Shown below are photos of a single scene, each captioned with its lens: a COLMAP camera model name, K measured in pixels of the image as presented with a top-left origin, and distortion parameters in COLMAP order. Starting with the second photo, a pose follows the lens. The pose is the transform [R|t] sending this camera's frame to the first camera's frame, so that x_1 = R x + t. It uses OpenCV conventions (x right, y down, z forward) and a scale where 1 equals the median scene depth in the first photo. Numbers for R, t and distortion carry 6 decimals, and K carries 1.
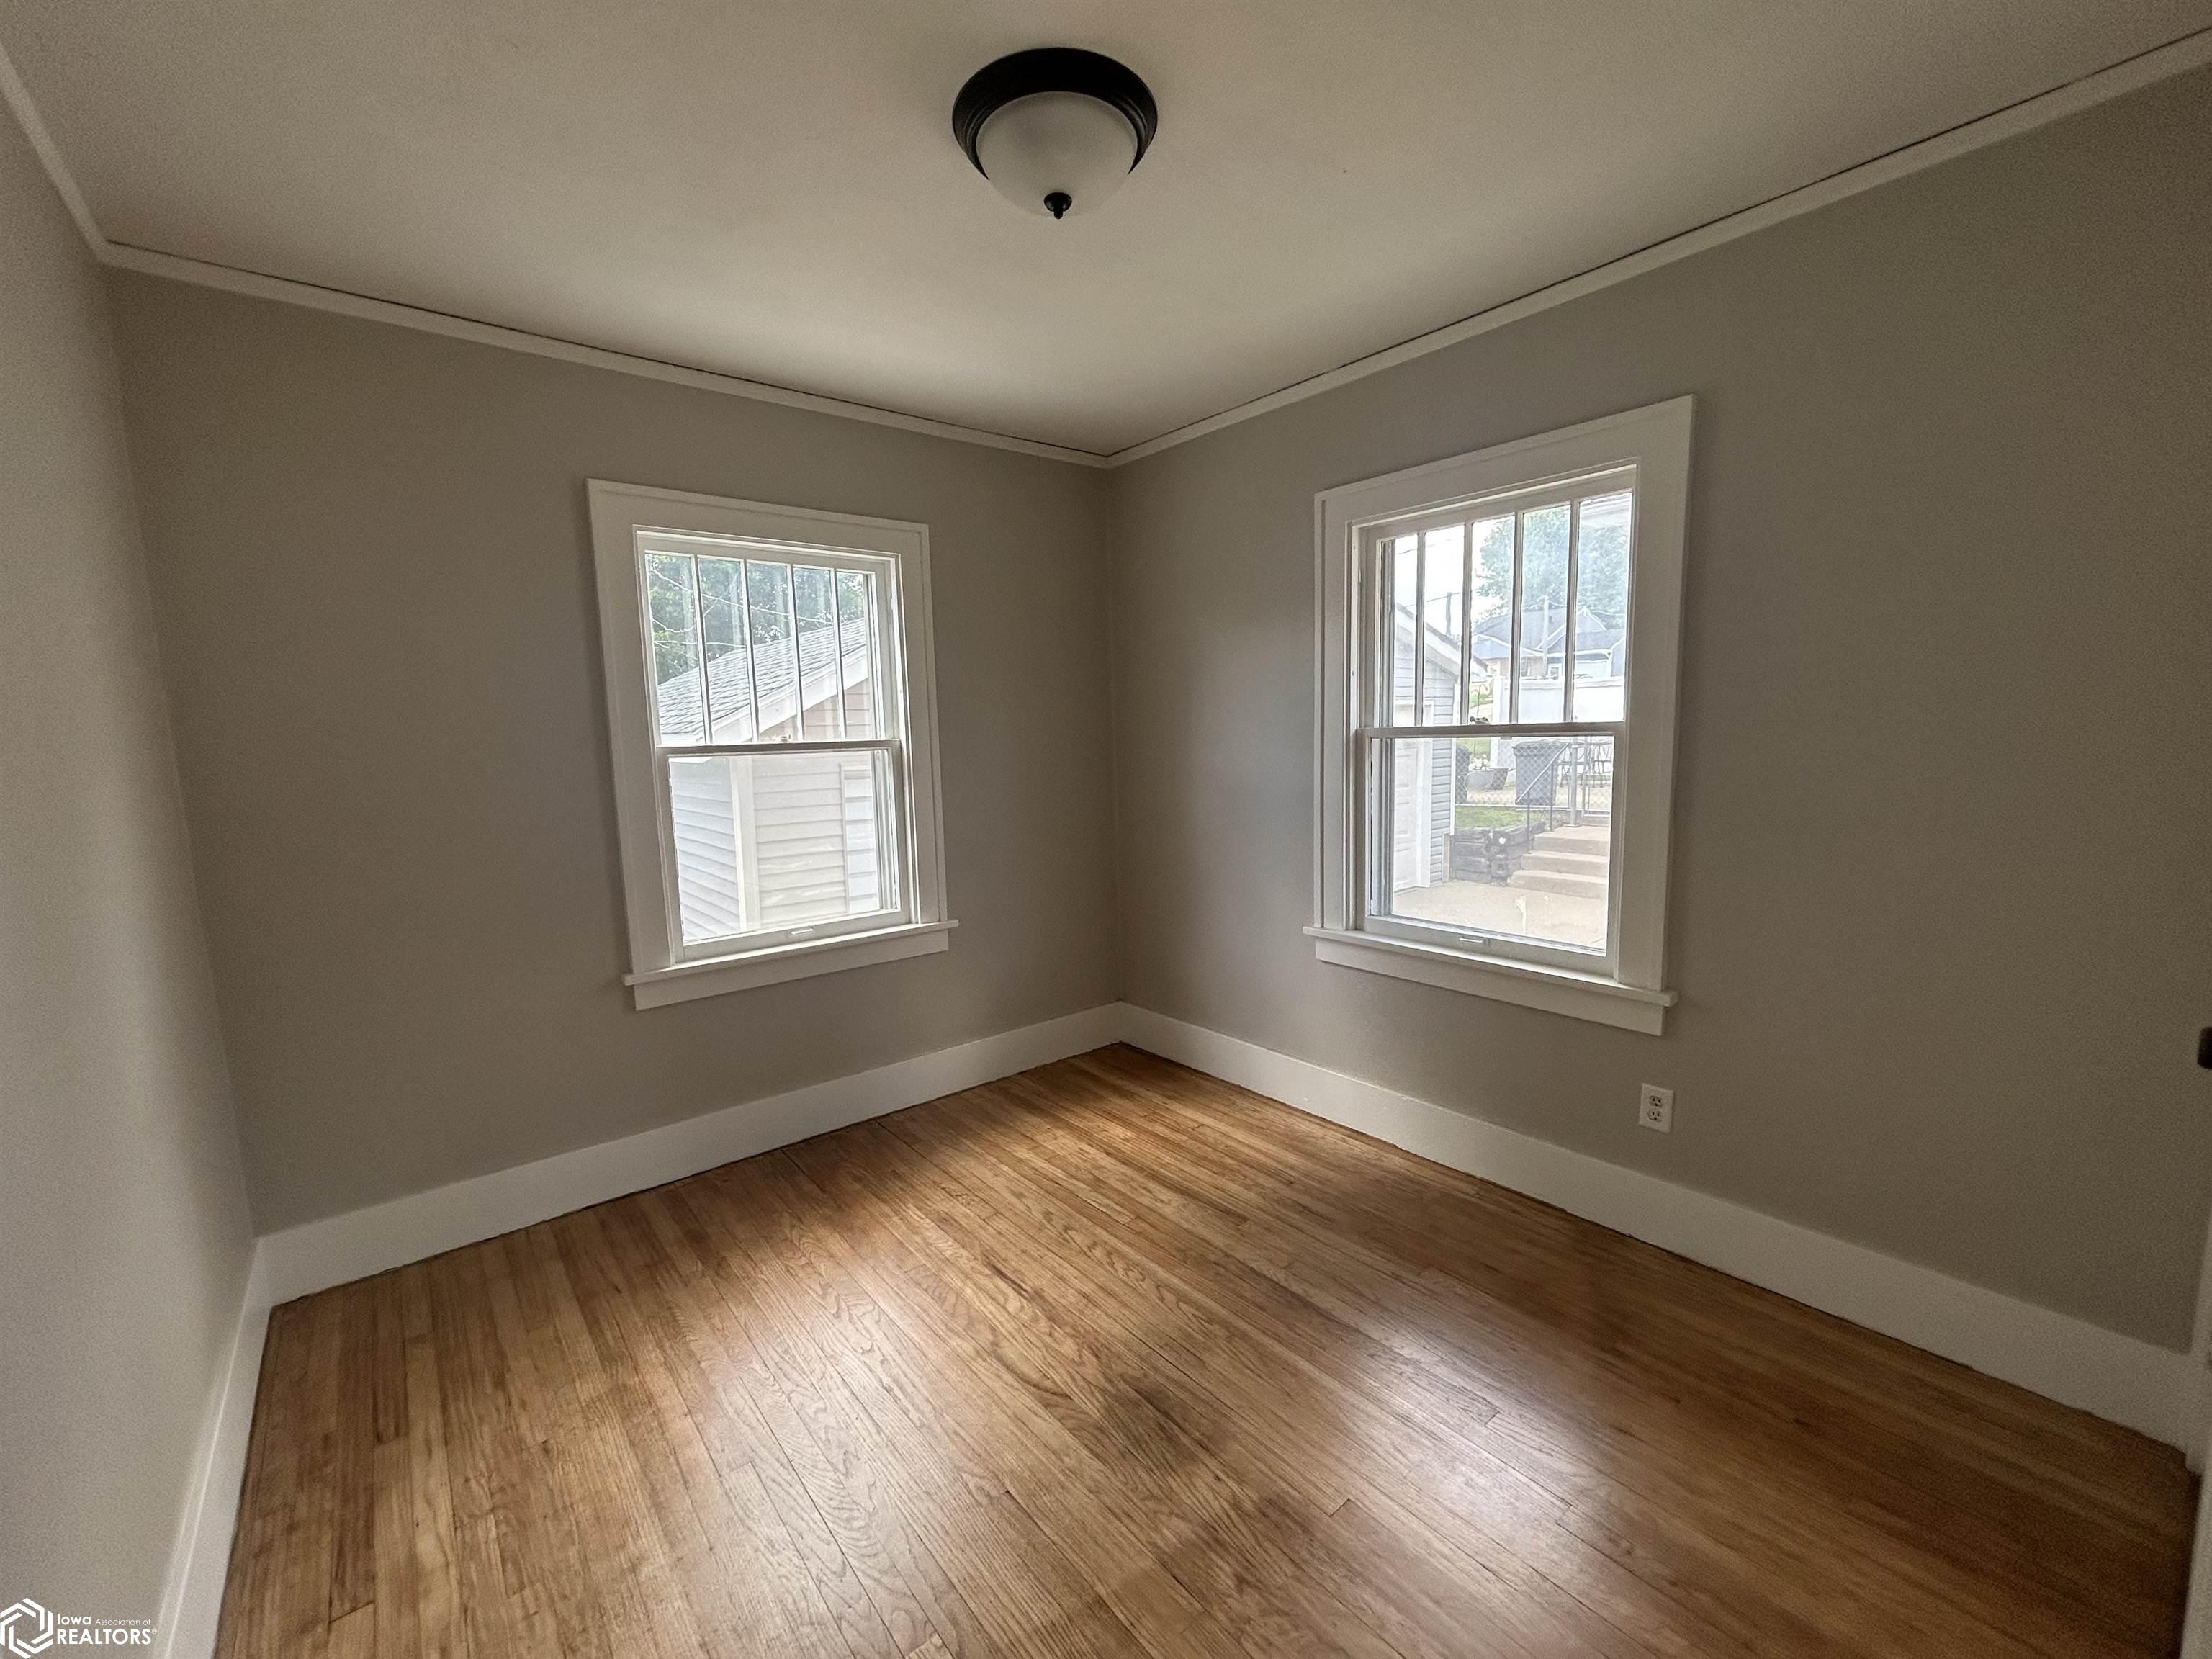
lens RADIAL K [[897.8, 0, 1110.6], [0, 897.8, 838.2], [0, 0, 1]] dist [0.003090, 0.001099]
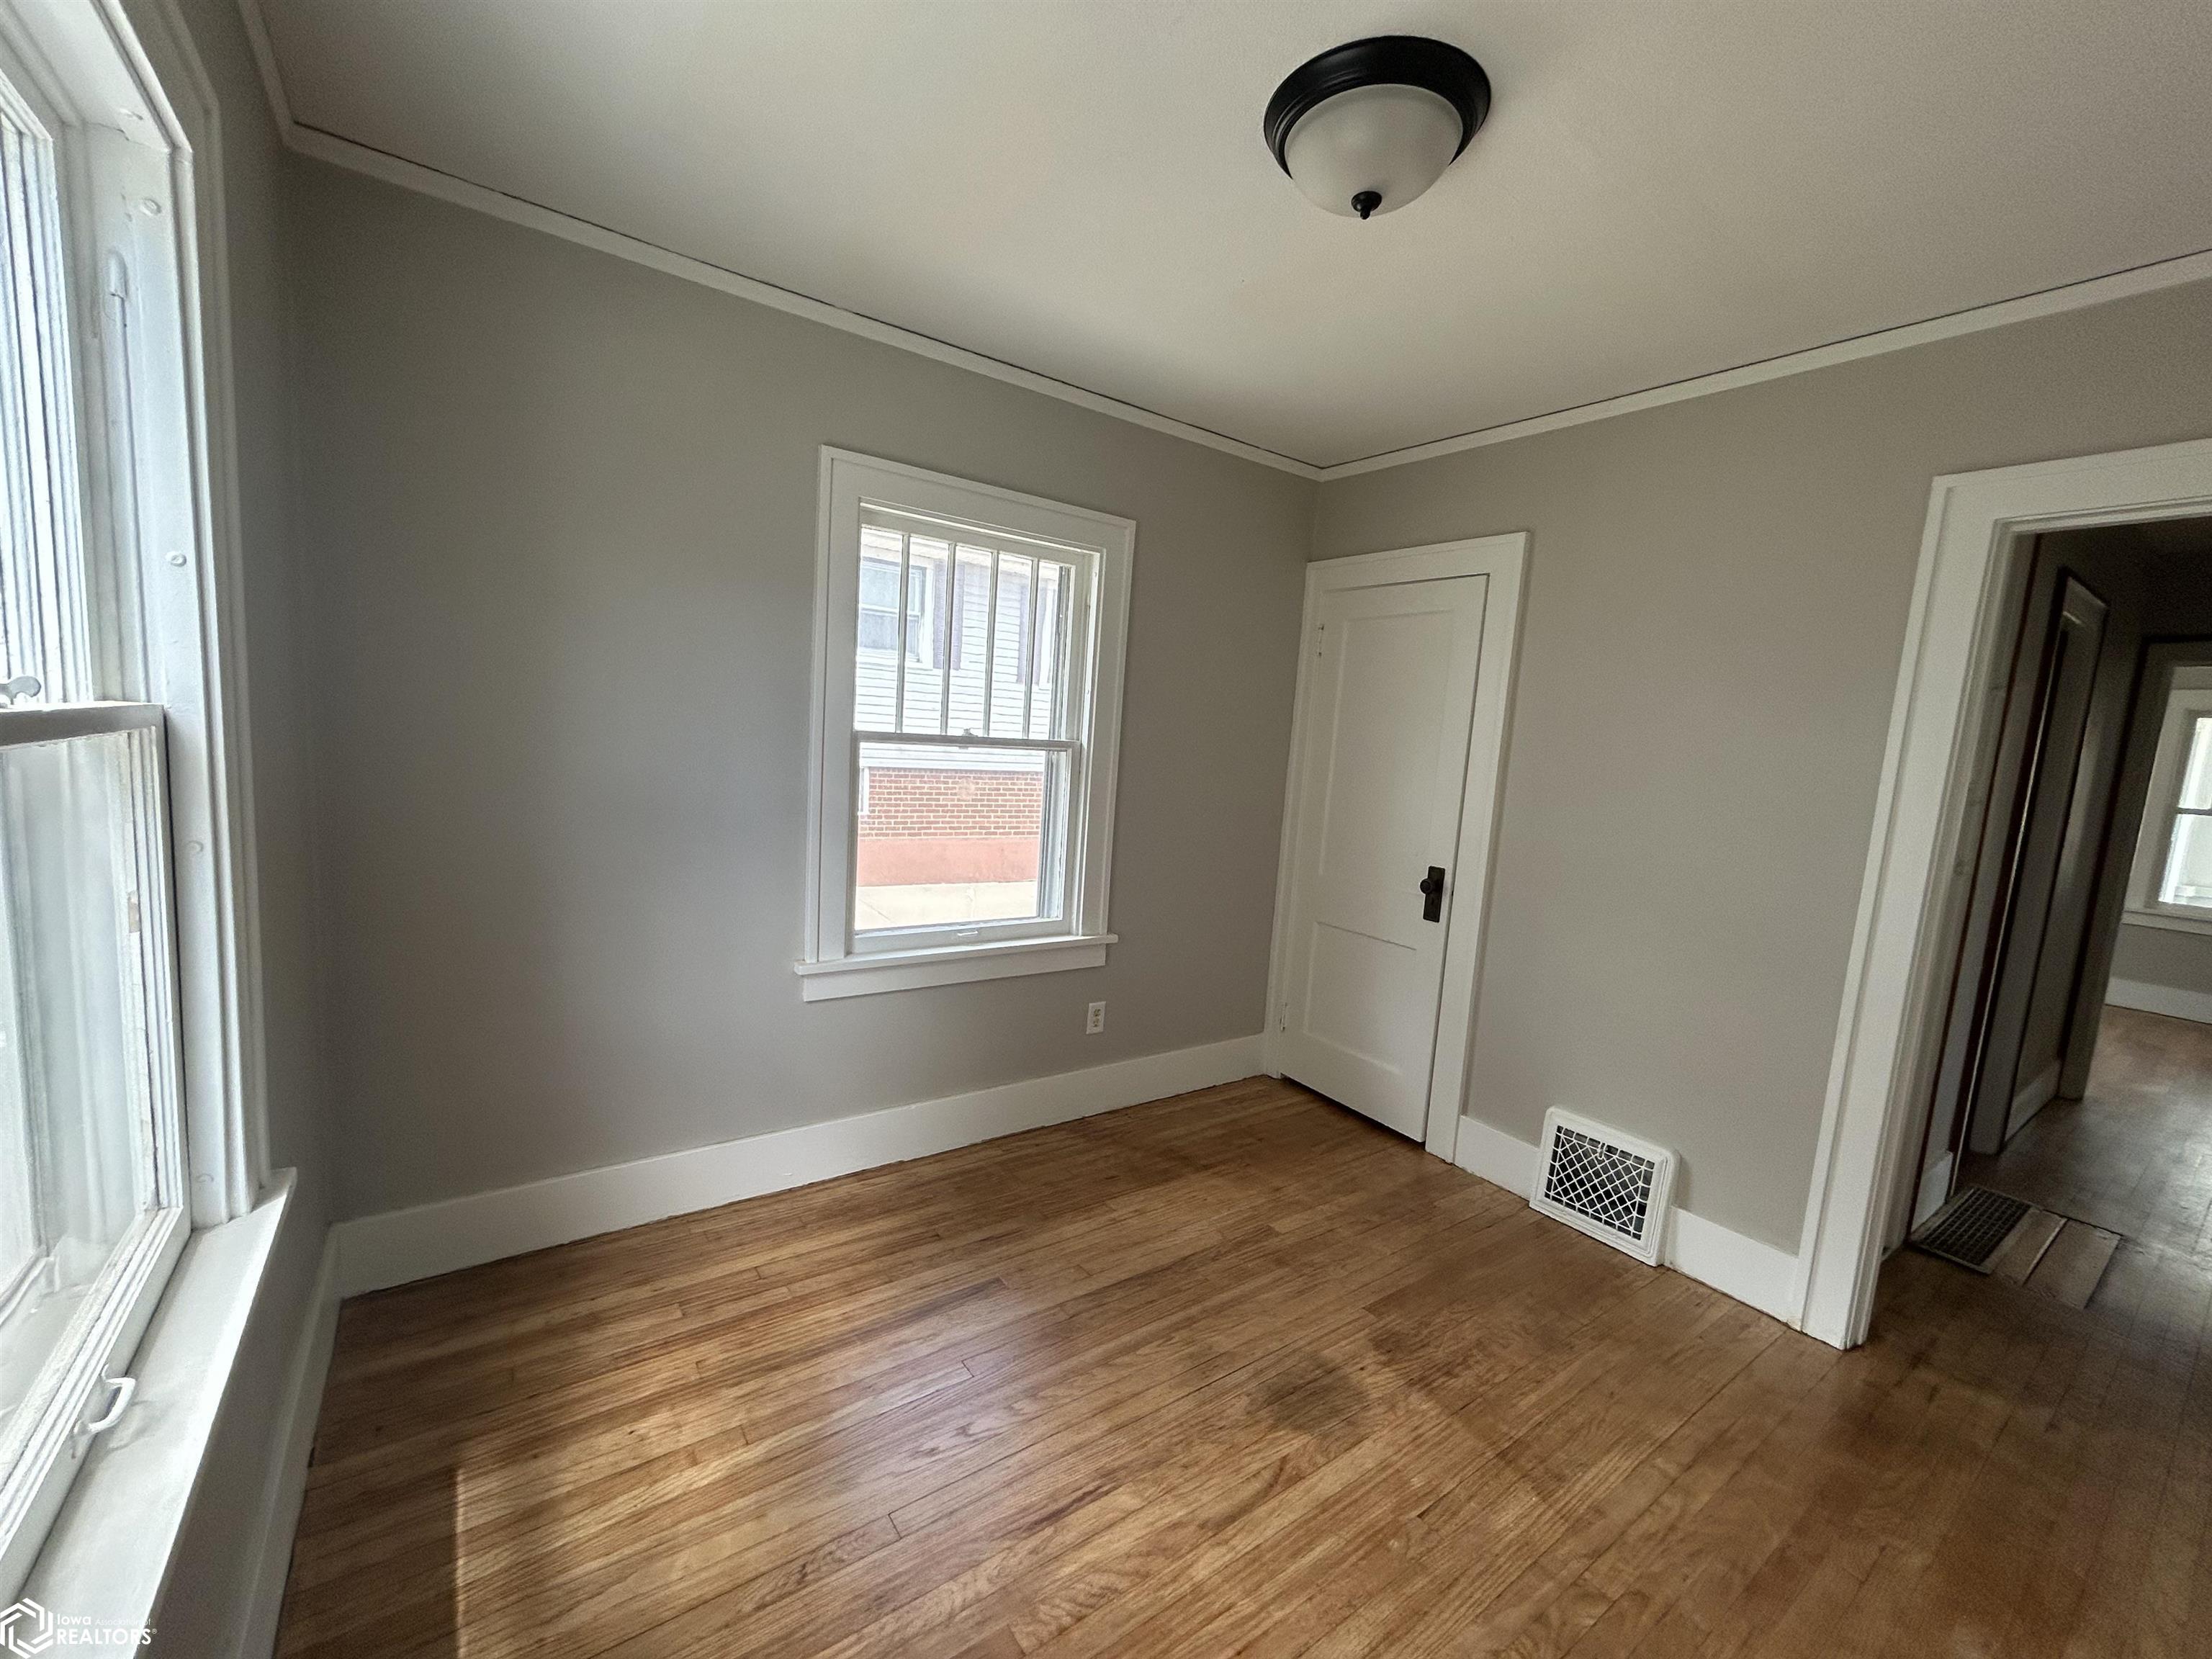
lens RADIAL K [[897.8, 0, 1091.3], [0, 897.8, 835.2], [0, 0, 1]] dist [0.003090, 0.001099]
pose [[0.077654, -0.086039, 0.993261, -0.779736], [0.056239, 0.995061, 0.081798, -0.101389], [-0.995393, 0.049508, 0.082109, 0.895385]]
